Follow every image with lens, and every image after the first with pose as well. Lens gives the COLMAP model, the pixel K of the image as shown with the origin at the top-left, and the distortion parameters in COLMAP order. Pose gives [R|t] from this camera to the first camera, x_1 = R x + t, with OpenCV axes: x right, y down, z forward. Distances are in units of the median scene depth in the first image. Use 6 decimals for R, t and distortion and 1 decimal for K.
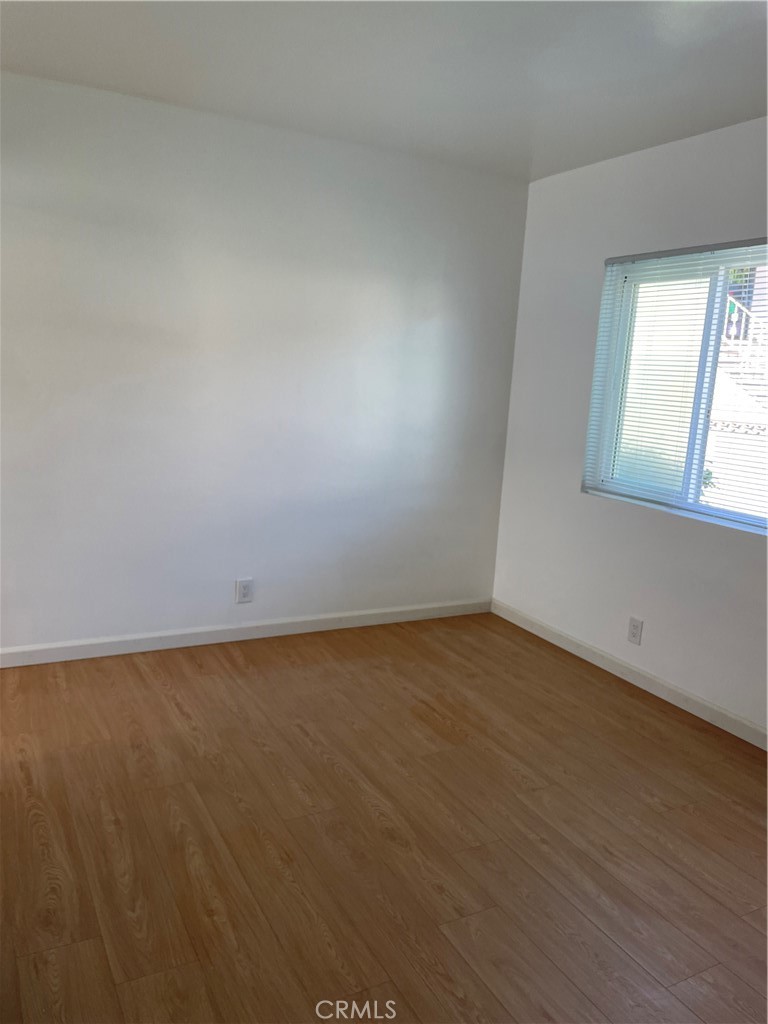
lens RADIAL K [[774.4, 0, 395.3], [0, 774.4, 517.3], [0, 0, 1]] dist [0.096931, -0.124058]
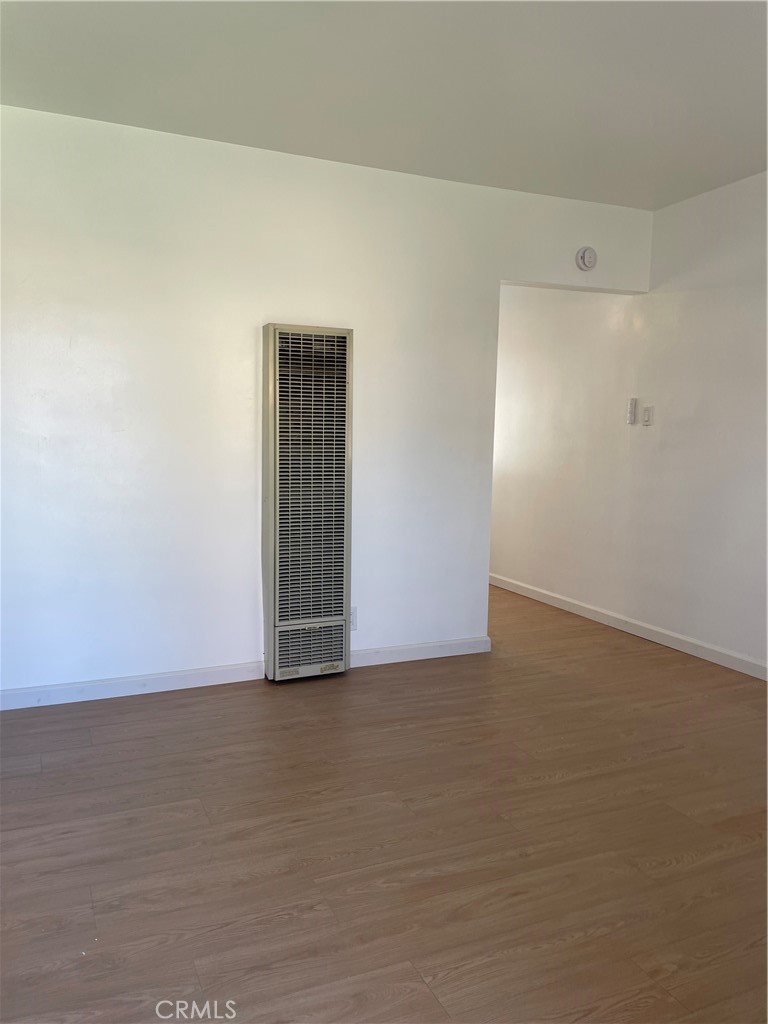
lens RADIAL K [[774.4, 0, 395.3], [0, 774.4, 517.3], [0, 0, 1]] dist [0.096931, -0.124058]
pose [[-0.065763, 0.044690, -0.996834, 0.821894], [-0.204666, 0.977153, 0.057310, 0.004712], [0.976620, 0.207787, -0.055114, 0.617959]]
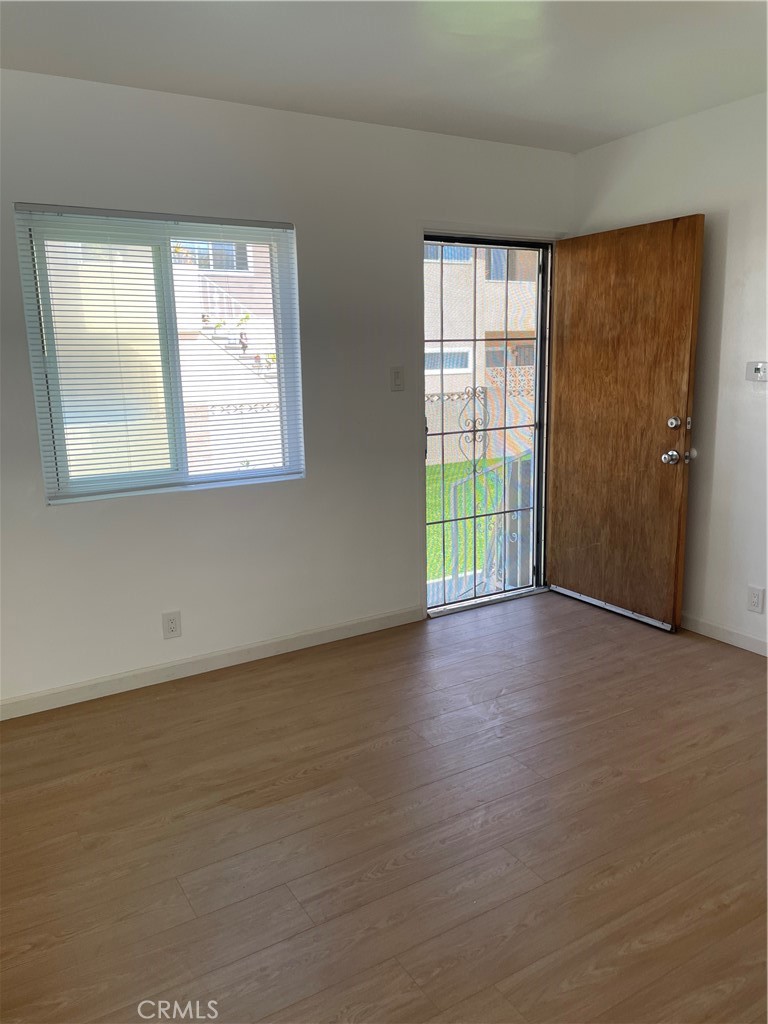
lens RADIAL K [[774.4, 0, 395.3], [0, 774.4, 517.3], [0, 0, 1]] dist [0.096931, -0.124058]
pose [[-0.054120, -0.261860, 0.963587, -0.653810], [0.202845, 0.941997, 0.267386, -0.194783], [-0.977714, 0.209930, 0.002136, 0.815239]]
